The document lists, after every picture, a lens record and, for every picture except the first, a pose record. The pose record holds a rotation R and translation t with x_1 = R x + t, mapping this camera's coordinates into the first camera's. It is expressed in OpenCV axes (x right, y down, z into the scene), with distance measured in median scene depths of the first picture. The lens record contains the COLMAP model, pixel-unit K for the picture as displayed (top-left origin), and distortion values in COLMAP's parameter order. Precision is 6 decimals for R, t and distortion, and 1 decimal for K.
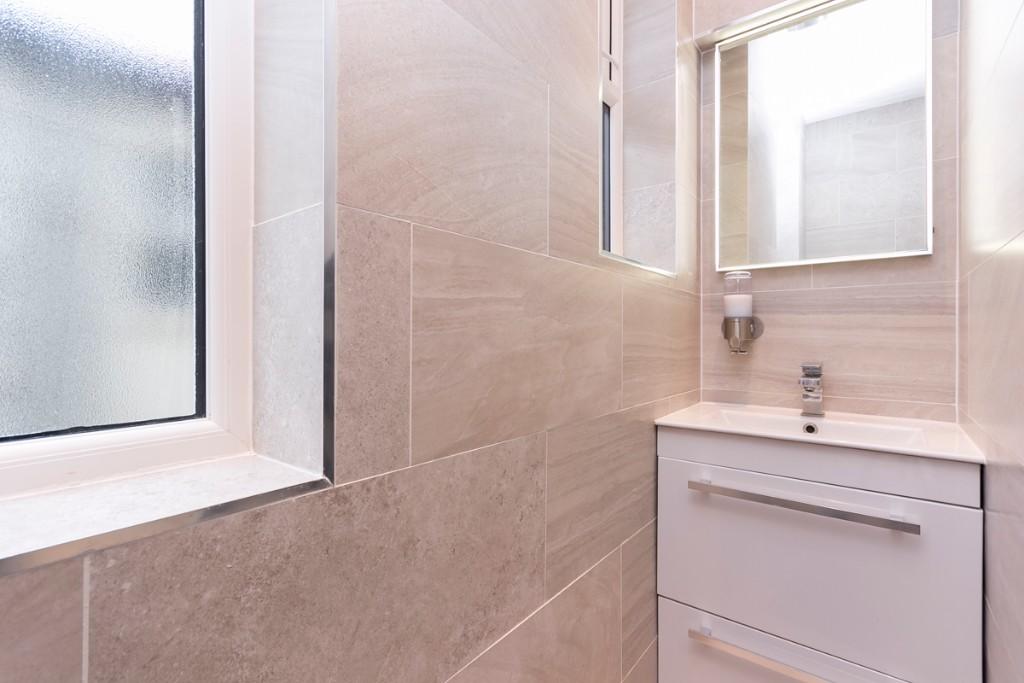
lens RADIAL K [[479.1, 0, 509.7], [0, 479.1, 334.3], [0, 0, 1]] dist [-0.002472, 0.000231]
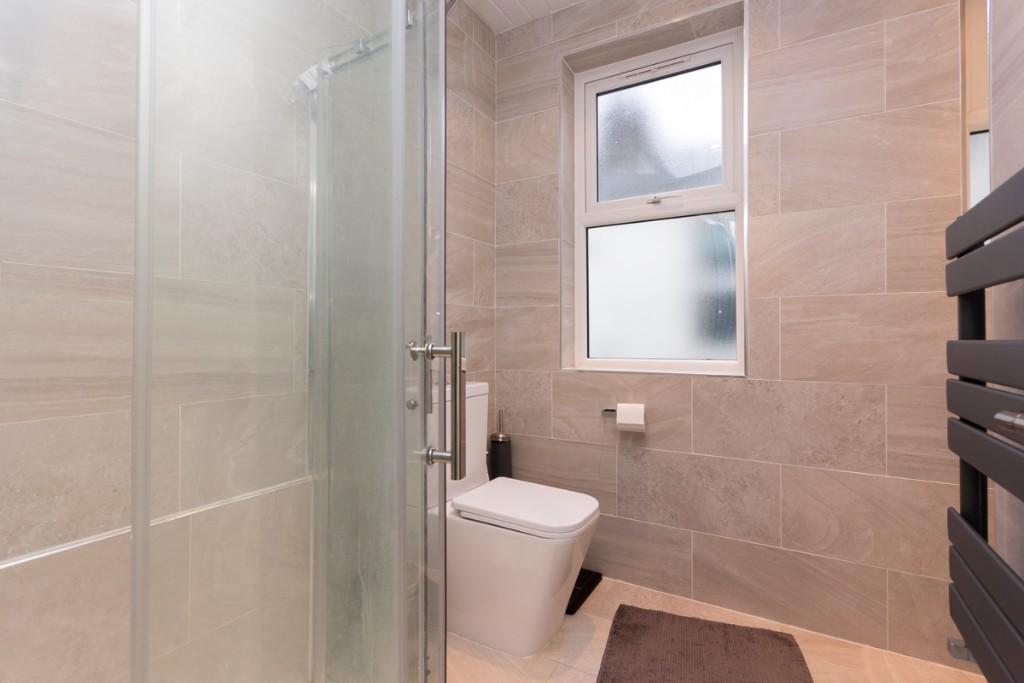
lens RADIAL K [[479.1, 0, 510.9], [0, 479.1, 335.5], [0, 0, 1]] dist [-0.002472, 0.000231]
pose [[0.129726, -0.001968, -0.991548, 2.023611], [0.011017, 0.999939, -0.000543, -0.013428], [0.991489, -0.010853, 0.129740, -0.826081]]
